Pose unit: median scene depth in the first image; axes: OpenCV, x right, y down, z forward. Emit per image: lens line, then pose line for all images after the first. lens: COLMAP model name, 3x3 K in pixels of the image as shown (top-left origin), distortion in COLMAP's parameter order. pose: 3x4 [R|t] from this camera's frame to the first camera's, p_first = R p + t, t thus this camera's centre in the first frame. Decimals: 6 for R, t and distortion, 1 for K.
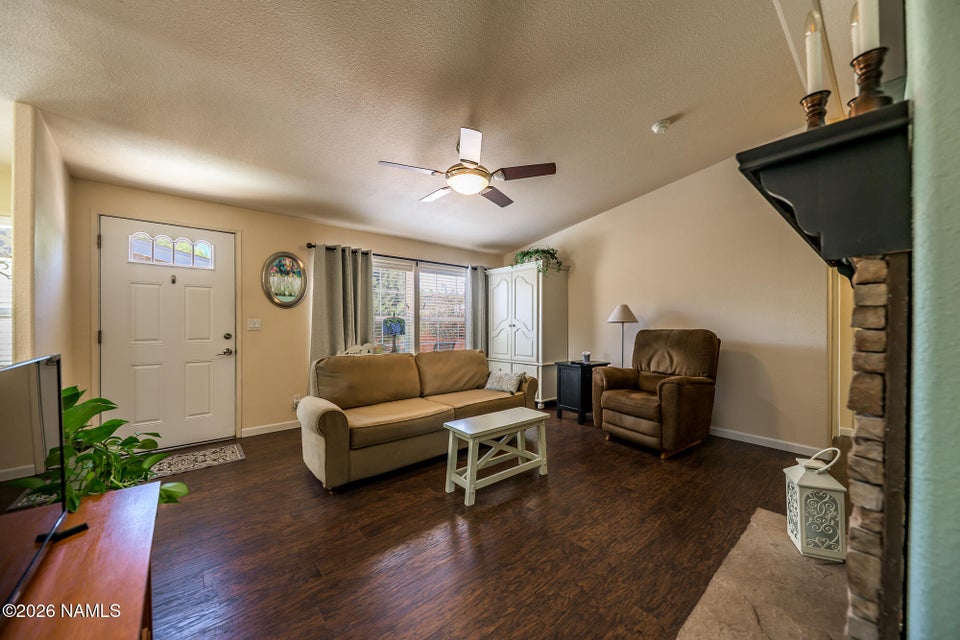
lens RADIAL K [[345.4, 0, 483.9], [0, 345.4, 320.4], [0, 0, 1]] dist [0.000482, -0.003019]
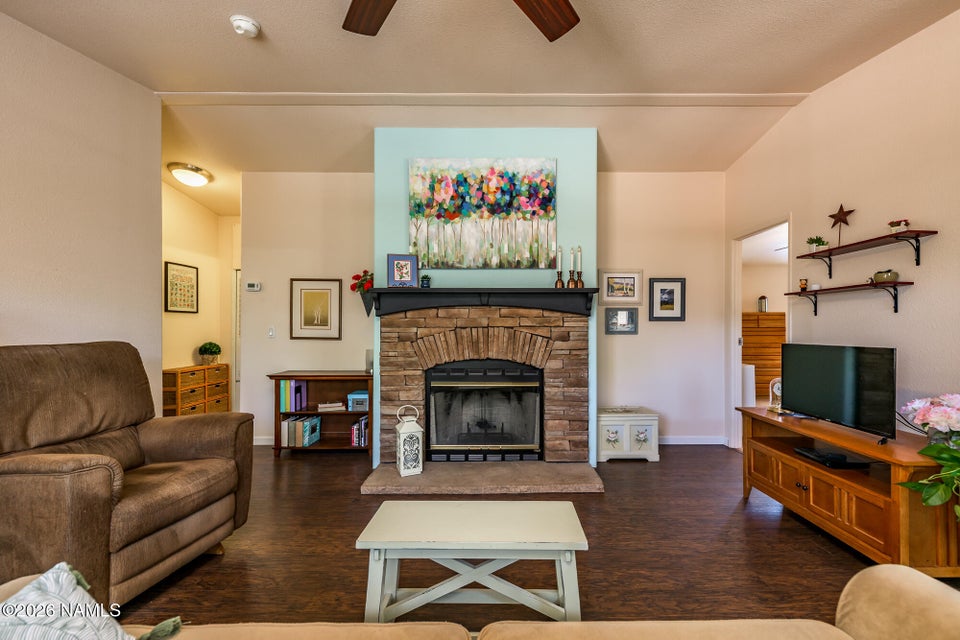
lens RADIAL K [[387.0, 0, 491.9], [0, 387.0, 334.4], [0, 0, 1]] dist [0.001232, -0.000163]
pose [[-0.751889, -0.007248, 0.659250, -0.265651], [-0.004380, 0.999972, 0.005999, 0.006581], [-0.659275, 0.001623, -0.751900, 1.079470]]
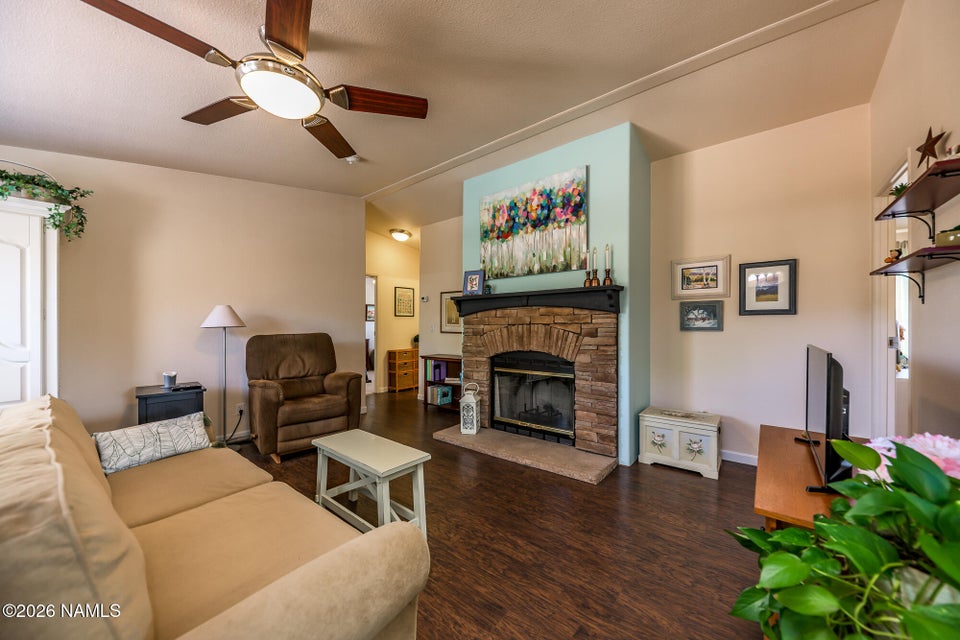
lens RADIAL K [[345.3, 0, 482.2], [0, 345.3, 327.3], [0, 0, 1]] dist [-0.000293, -0.000116]
pose [[-0.170772, -0.003431, 0.985305, -0.610183], [-0.002936, 0.999991, 0.002973, 0.000937], [-0.985306, -0.002385, -0.170781, 0.668293]]
